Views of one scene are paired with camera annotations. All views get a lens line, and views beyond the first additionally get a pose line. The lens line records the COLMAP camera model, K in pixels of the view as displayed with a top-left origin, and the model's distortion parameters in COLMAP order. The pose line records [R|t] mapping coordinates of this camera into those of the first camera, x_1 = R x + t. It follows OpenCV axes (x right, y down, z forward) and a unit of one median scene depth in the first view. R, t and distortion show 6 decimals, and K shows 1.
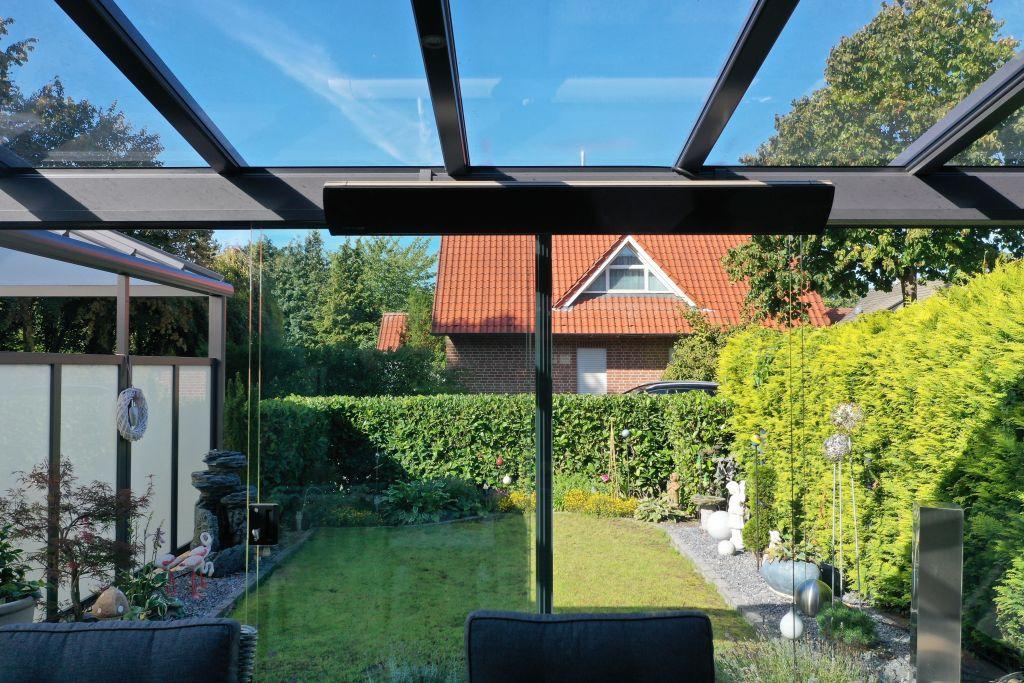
lens RADIAL K [[806.6, 0, 510.9], [0, 806.6, 342.0], [0, 0, 1]] dist [-0.001899, -0.002292]
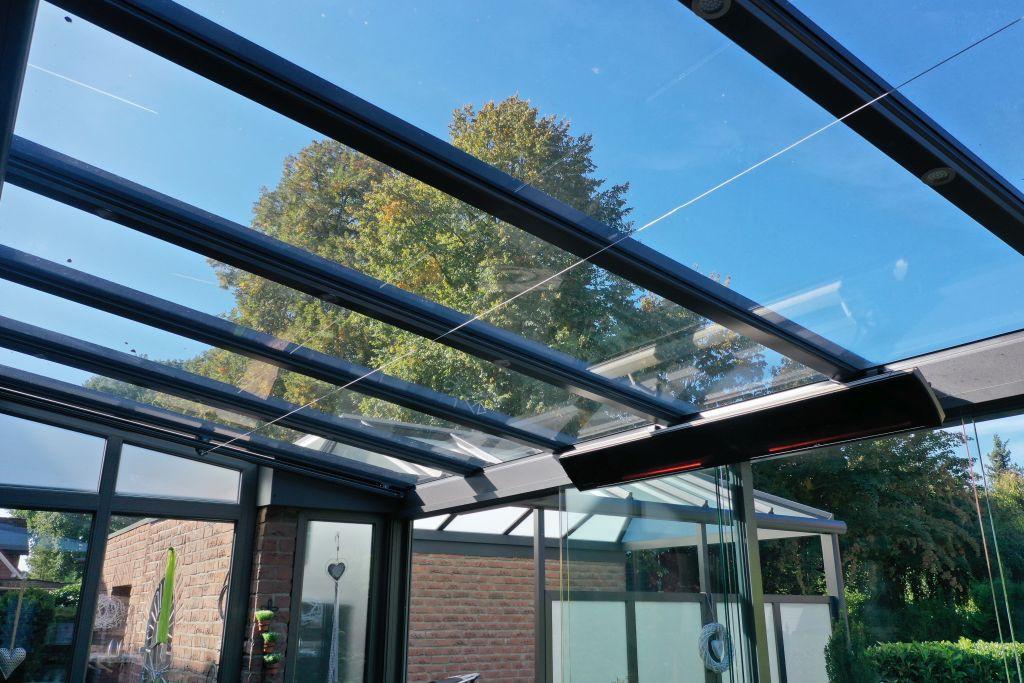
lens RADIAL K [[806.6, 0, 512.7], [0, 806.6, 340.4], [0, 0, 1]] dist [-0.001899, -0.002292]
pose [[0.573876, -0.258920, -0.776935, 0.212122], [0.022317, 0.953297, -0.301209, 0.007410], [0.818638, 0.155518, 0.552852, 0.035438]]
